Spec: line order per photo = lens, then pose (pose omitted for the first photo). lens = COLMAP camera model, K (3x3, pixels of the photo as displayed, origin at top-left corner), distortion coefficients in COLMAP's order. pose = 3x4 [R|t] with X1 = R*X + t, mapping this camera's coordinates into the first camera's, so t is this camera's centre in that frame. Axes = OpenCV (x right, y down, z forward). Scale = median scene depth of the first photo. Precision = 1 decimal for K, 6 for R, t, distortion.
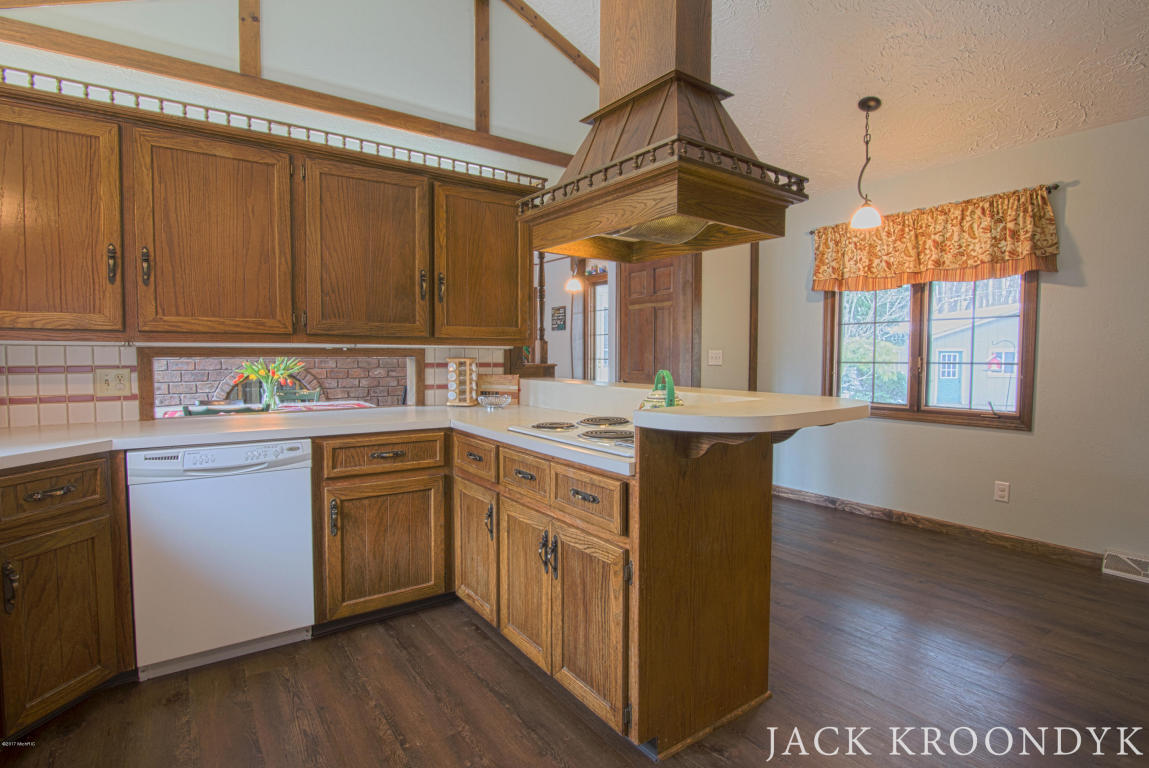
lens RADIAL K [[558.3, 0, 573.8], [0, 558.3, 382.0], [0, 0, 1]] dist [-0.019026, -0.000231]
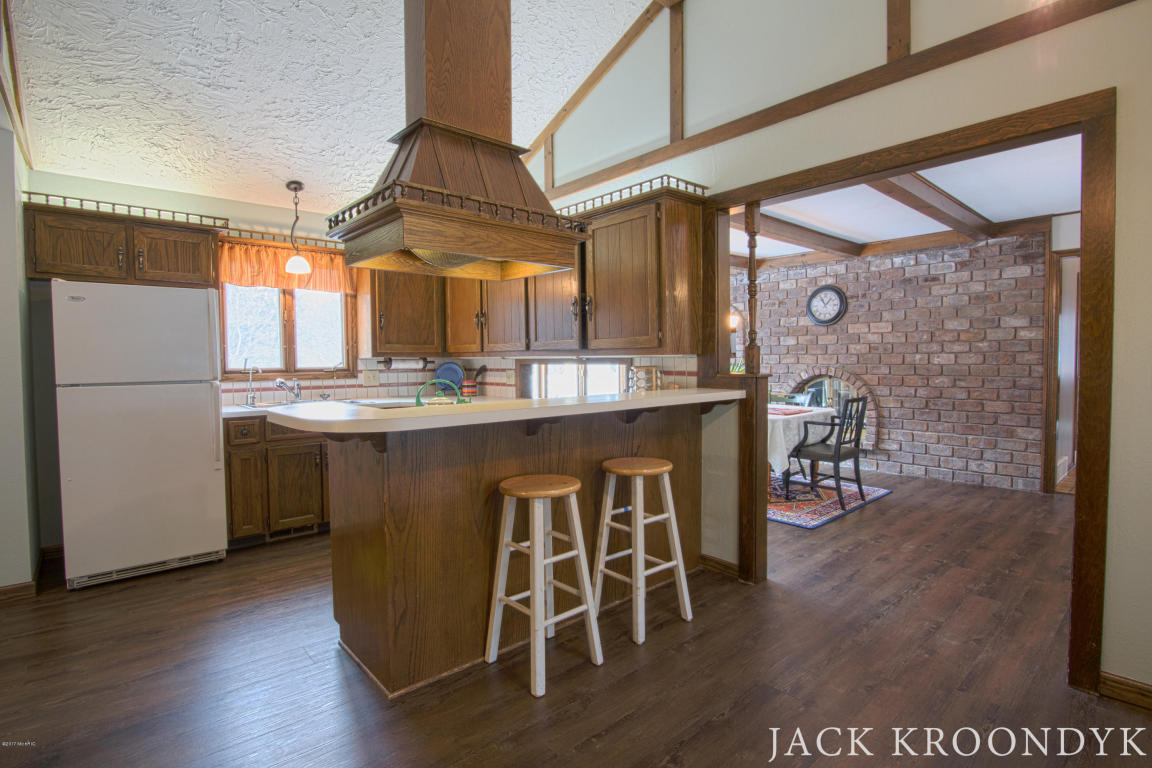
lens RADIAL K [[559.8, 0, 578.1], [0, 559.8, 382.5], [0, 0, 1]] dist [-0.019026, -0.000231]
pose [[0.101577, 0.038355, -0.994088, 0.830349], [-0.042446, 0.998514, 0.034189, -0.040537], [0.993922, 0.038722, 0.103054, 0.731647]]
